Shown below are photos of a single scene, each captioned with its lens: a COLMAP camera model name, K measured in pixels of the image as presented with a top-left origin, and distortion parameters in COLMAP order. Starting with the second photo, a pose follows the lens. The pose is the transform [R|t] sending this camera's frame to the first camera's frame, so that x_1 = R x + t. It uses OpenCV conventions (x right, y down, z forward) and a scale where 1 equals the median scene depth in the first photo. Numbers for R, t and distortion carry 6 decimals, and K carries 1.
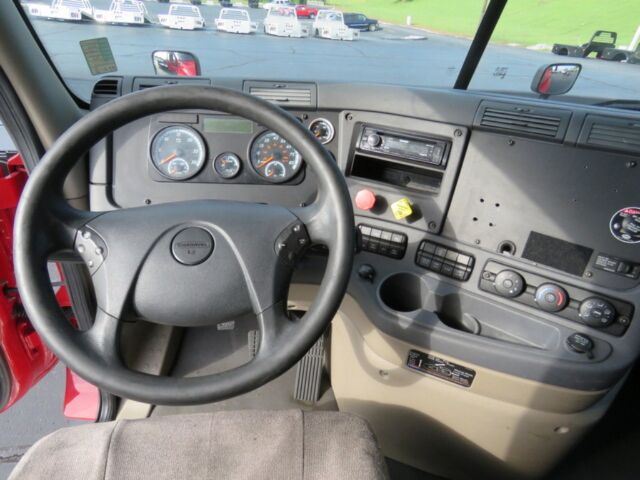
lens RADIAL K [[408.3, 0, 319.0], [0, 408.3, 241.9], [0, 0, 1]] dist [-0.004957, -0.003213]
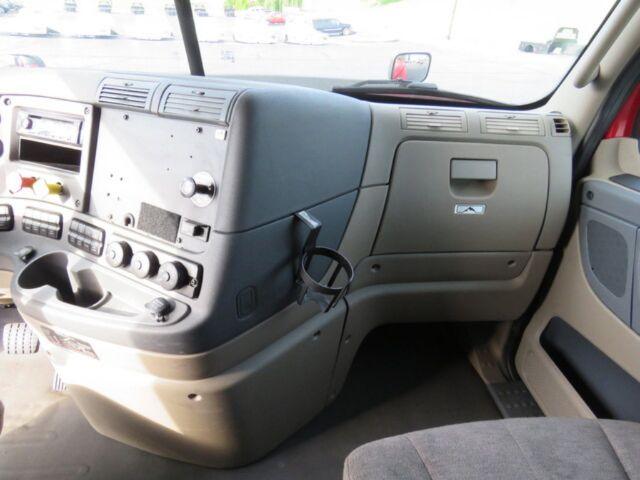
lens RADIAL K [[408.3, 0, 328.5], [0, 408.3, 242.7], [0, 0, 1]] dist [-0.004957, -0.003213]
pose [[0.998080, -0.050983, 0.035178, 0.809616], [0.051348, 0.998635, -0.009552, 0.092575], [-0.034643, 0.011340, 0.999335, -0.028454]]
